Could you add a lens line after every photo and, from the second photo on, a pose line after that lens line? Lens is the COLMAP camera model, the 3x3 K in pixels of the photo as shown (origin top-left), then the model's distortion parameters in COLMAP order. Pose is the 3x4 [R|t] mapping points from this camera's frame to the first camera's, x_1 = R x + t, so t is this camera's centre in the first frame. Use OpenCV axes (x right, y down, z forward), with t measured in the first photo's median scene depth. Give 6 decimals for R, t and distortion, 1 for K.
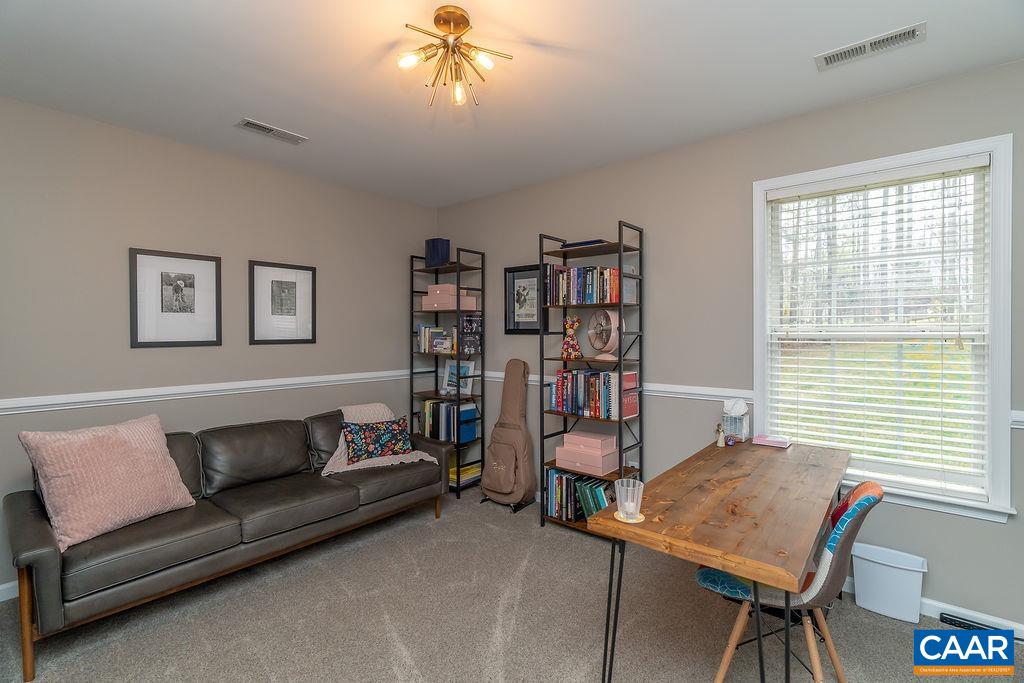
lens RADIAL K [[461.2, 0, 511.4], [0, 461.2, 337.4], [0, 0, 1]] dist [-0.005918, 0.000603]
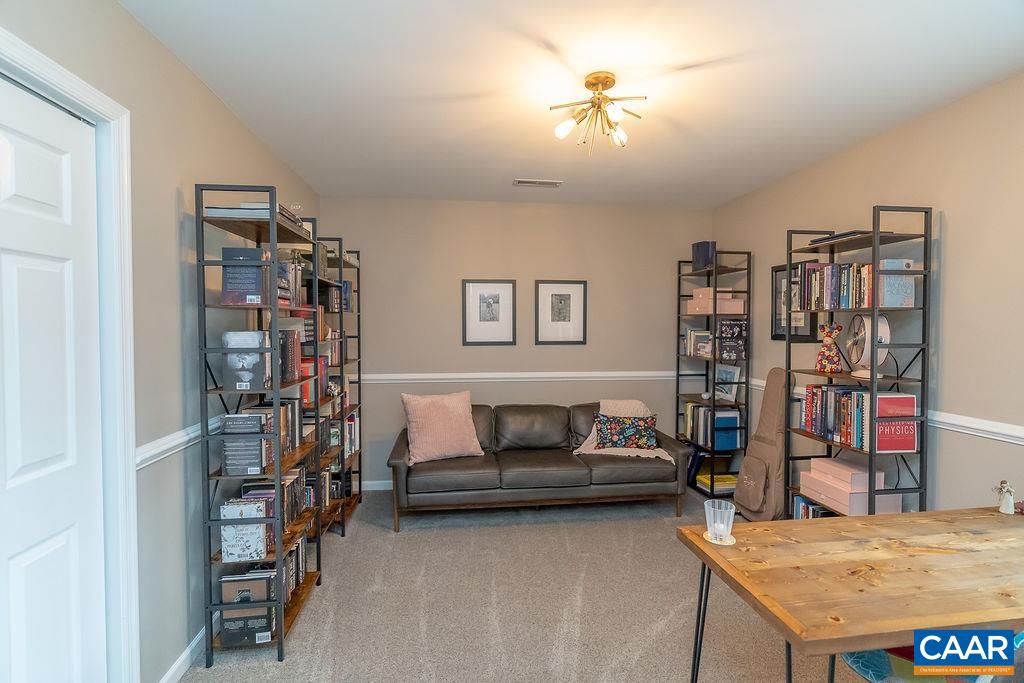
lens RADIAL K [[461.2, 0, 514.0], [0, 461.2, 339.6], [0, 0, 1]] dist [-0.005918, 0.000603]
pose [[0.744502, 0.021914, -0.667261, 0.275874], [-0.010477, 0.999722, 0.021143, -0.027012], [0.667538, -0.008750, 0.744524, -0.016520]]
